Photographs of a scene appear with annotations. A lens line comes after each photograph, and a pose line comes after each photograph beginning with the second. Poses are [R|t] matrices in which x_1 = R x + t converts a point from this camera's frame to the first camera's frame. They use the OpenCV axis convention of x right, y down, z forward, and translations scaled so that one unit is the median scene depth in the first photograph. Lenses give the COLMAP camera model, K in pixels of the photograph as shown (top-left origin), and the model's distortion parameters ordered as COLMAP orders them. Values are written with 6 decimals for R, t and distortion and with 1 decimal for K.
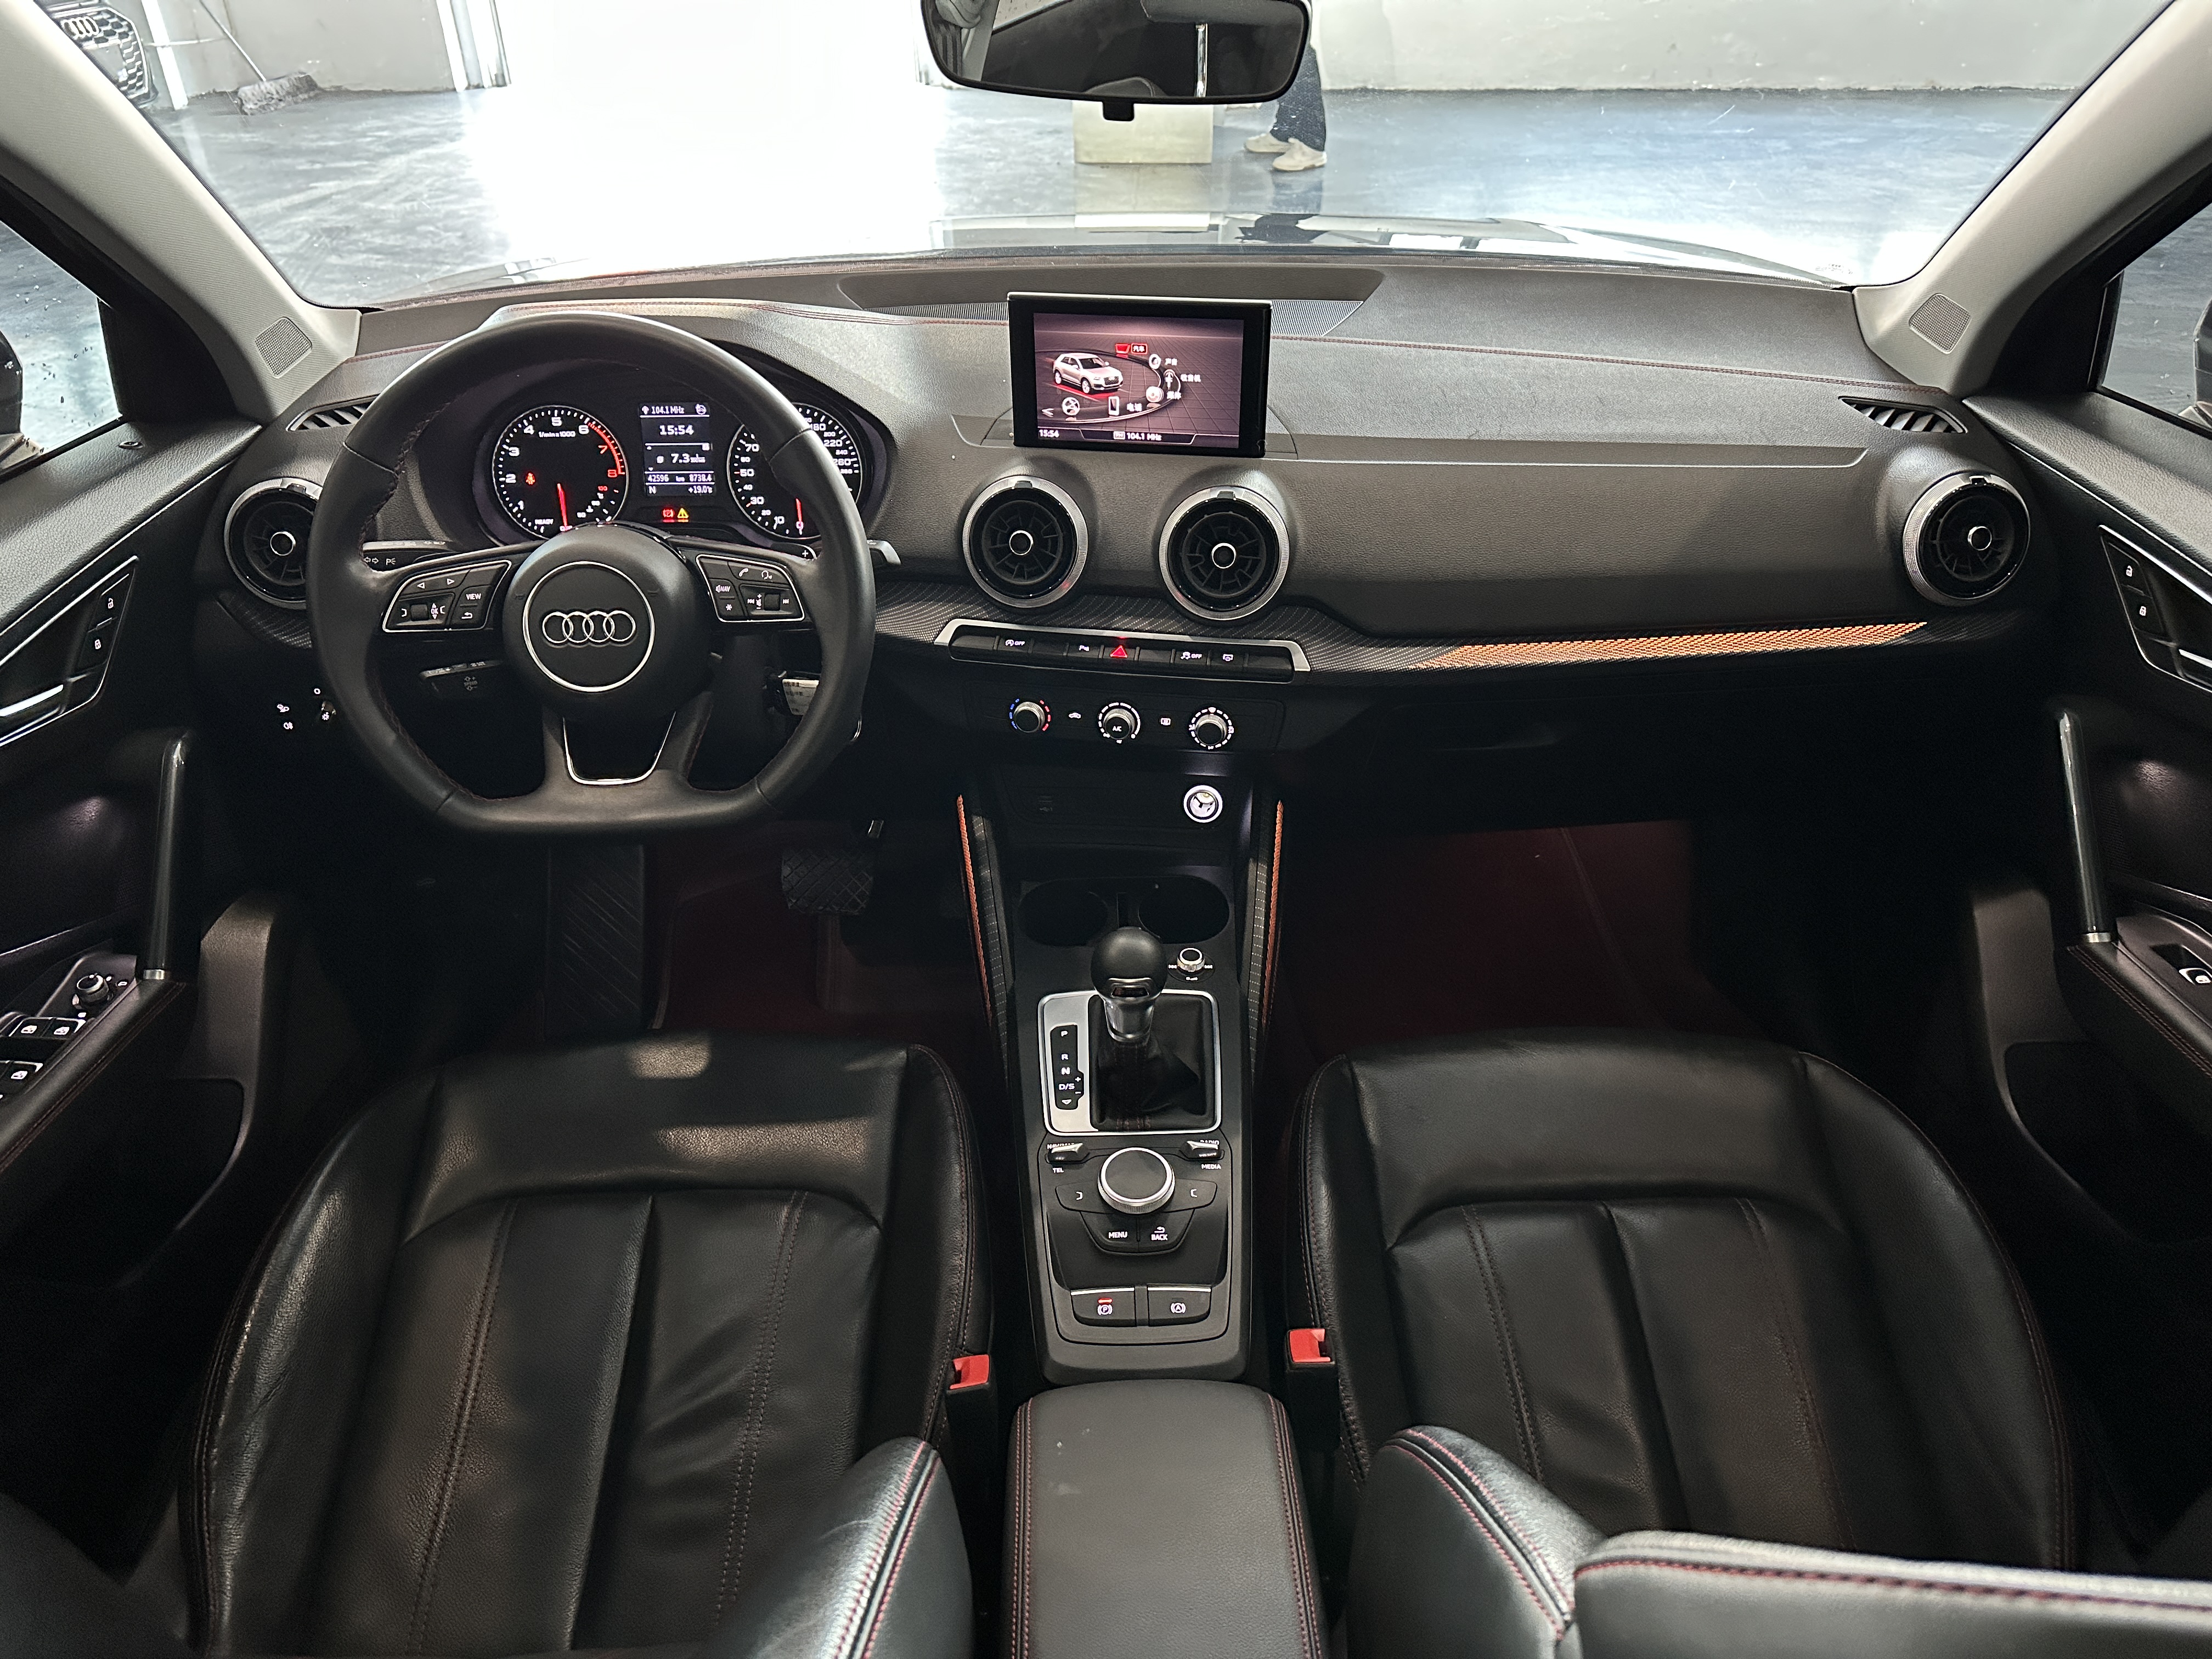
lens RADIAL K [[1562.6, 0, 1123.6], [0, 1562.6, 862.4], [0, 0, 1]] dist [0.069999, -0.095949]
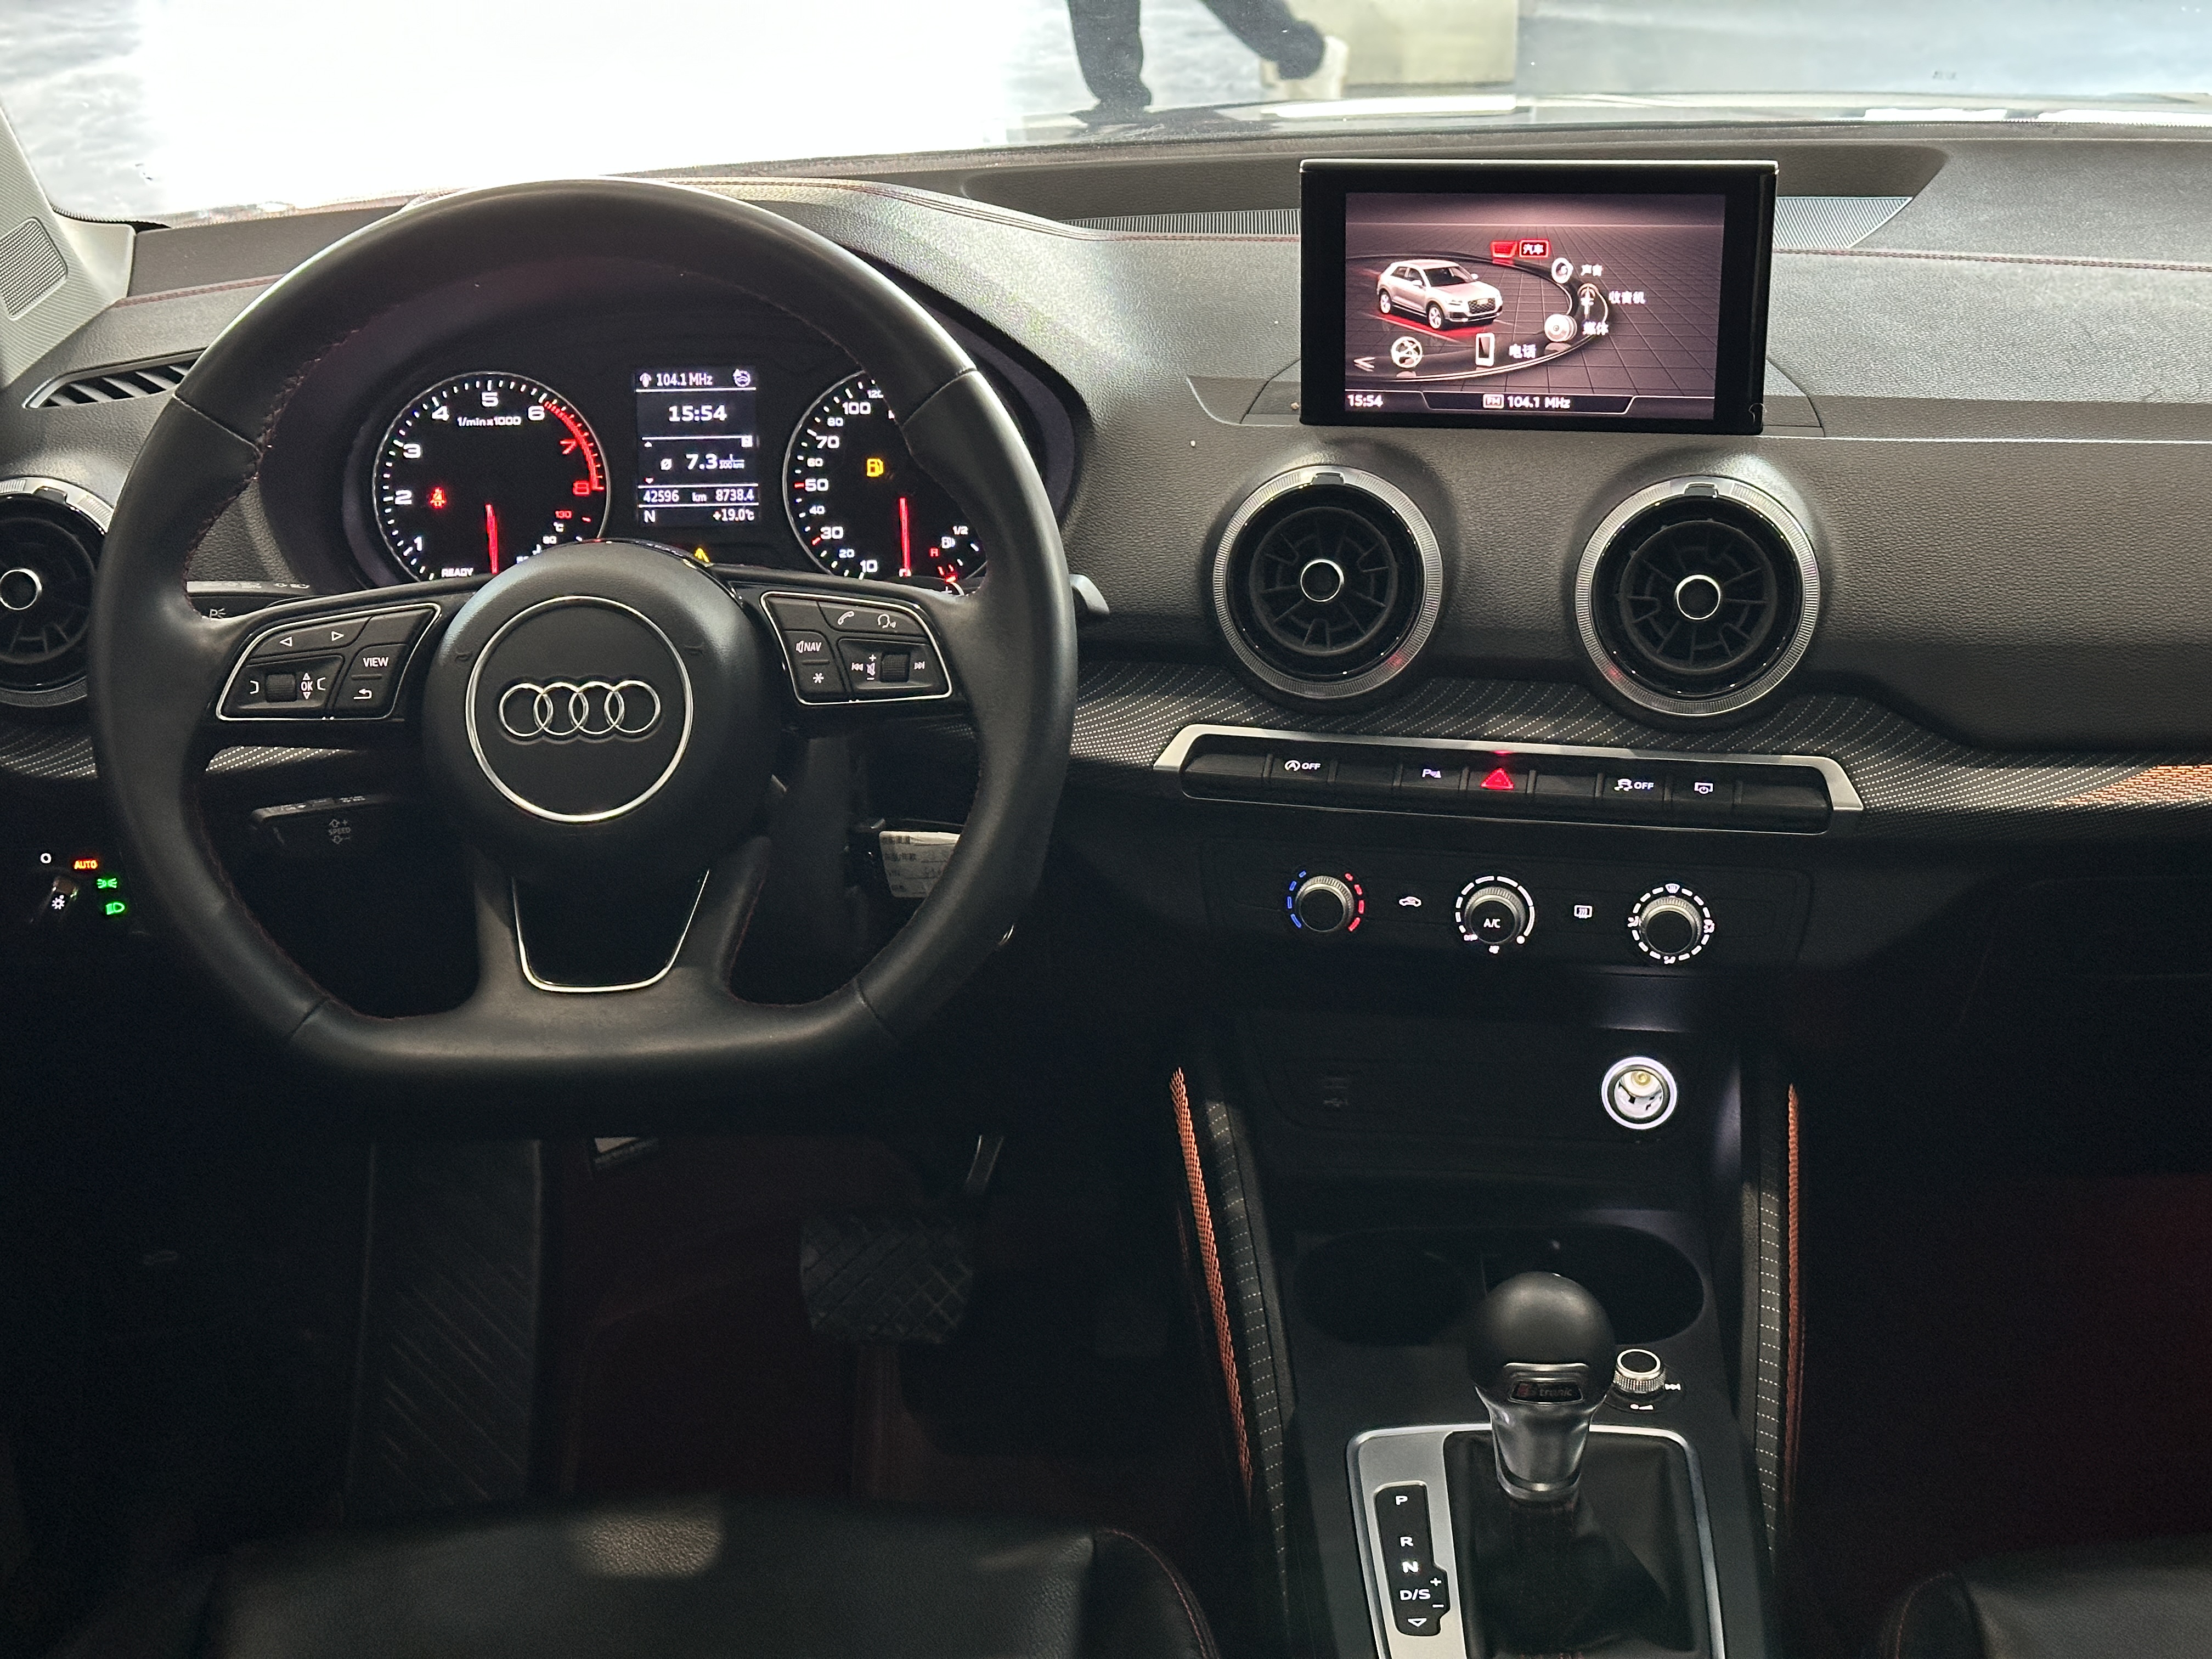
lens RADIAL K [[3136.5, 0, 1102.8], [0, 3136.5, 823.2], [0, 0, 1]] dist [0.153212, 0.000000]
pose [[0.997718, -0.000076, -0.067517, -0.065235], [-0.013077, 0.980846, -0.194345, 0.093494], [0.066239, 0.194785, 0.978607, -0.074434]]
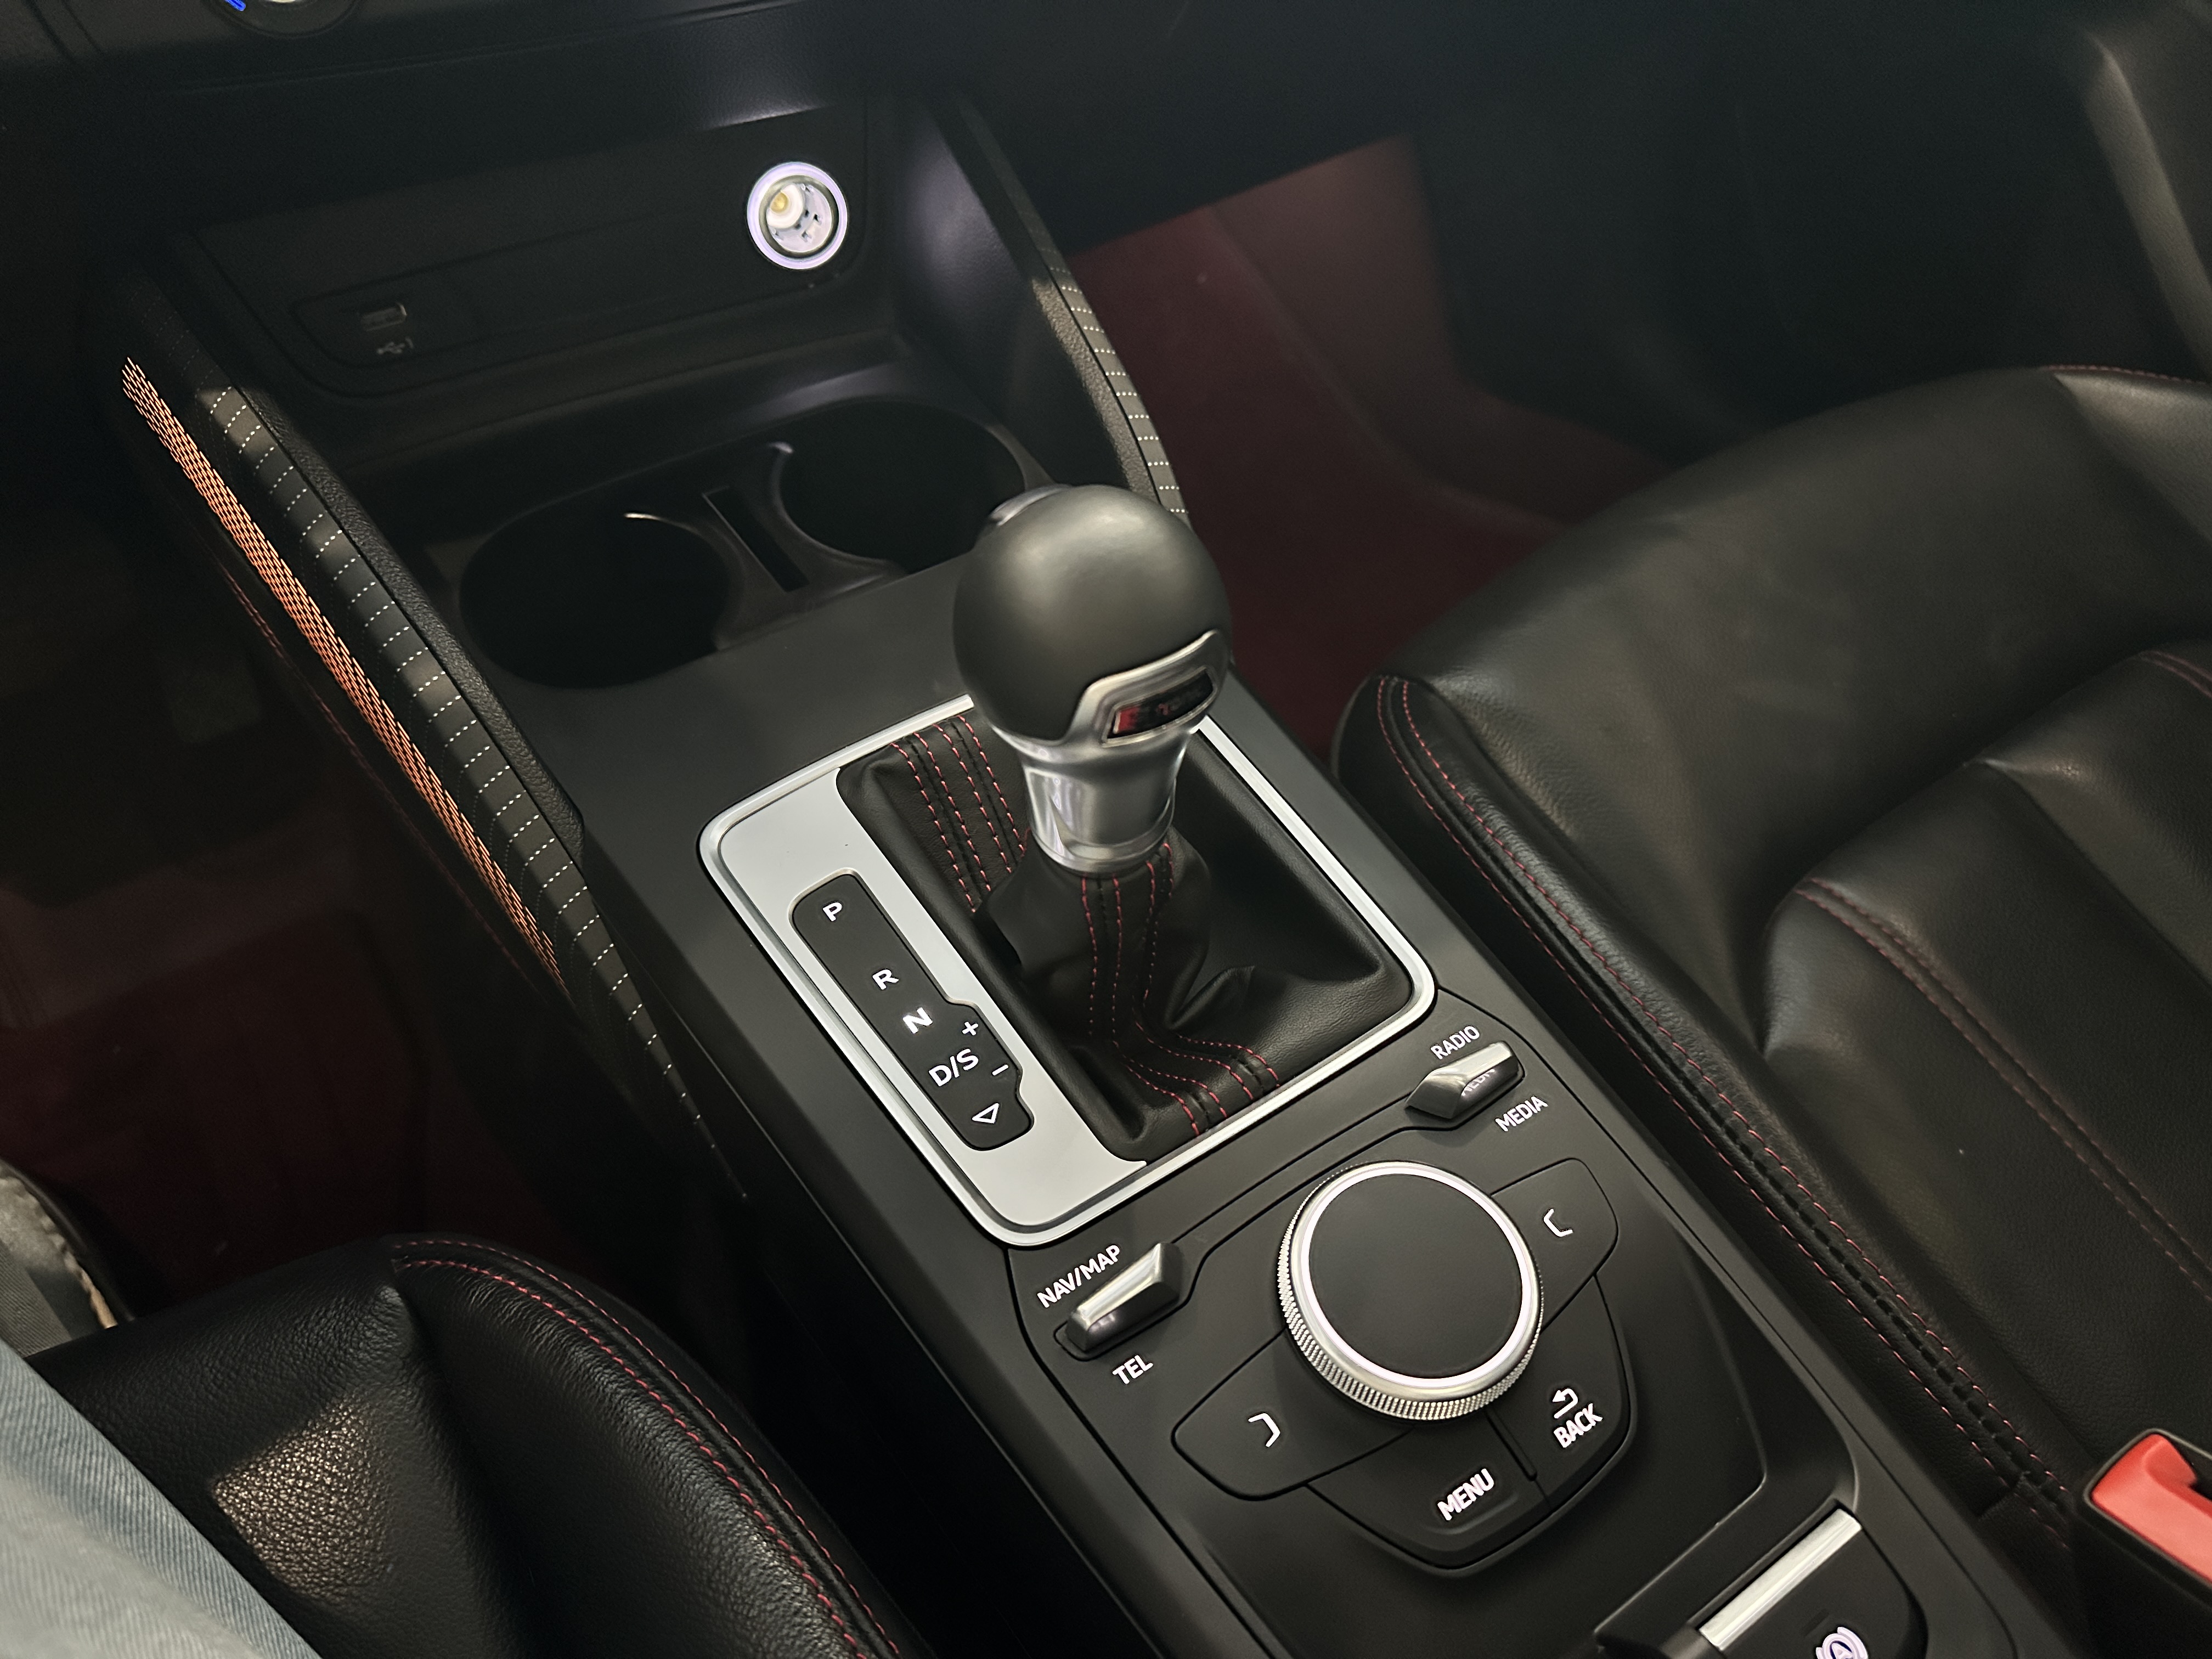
lens RADIAL K [[1562.6, 0, 1101.5], [0, 1562.6, 813.8], [0, 0, 1]] dist [0.069999, -0.095949]
pose [[0.841287, -0.391009, 0.373293, -0.103674], [0.308084, 0.914207, 0.263267, 0.022081], [-0.444207, -0.106478, 0.889574, 0.679051]]
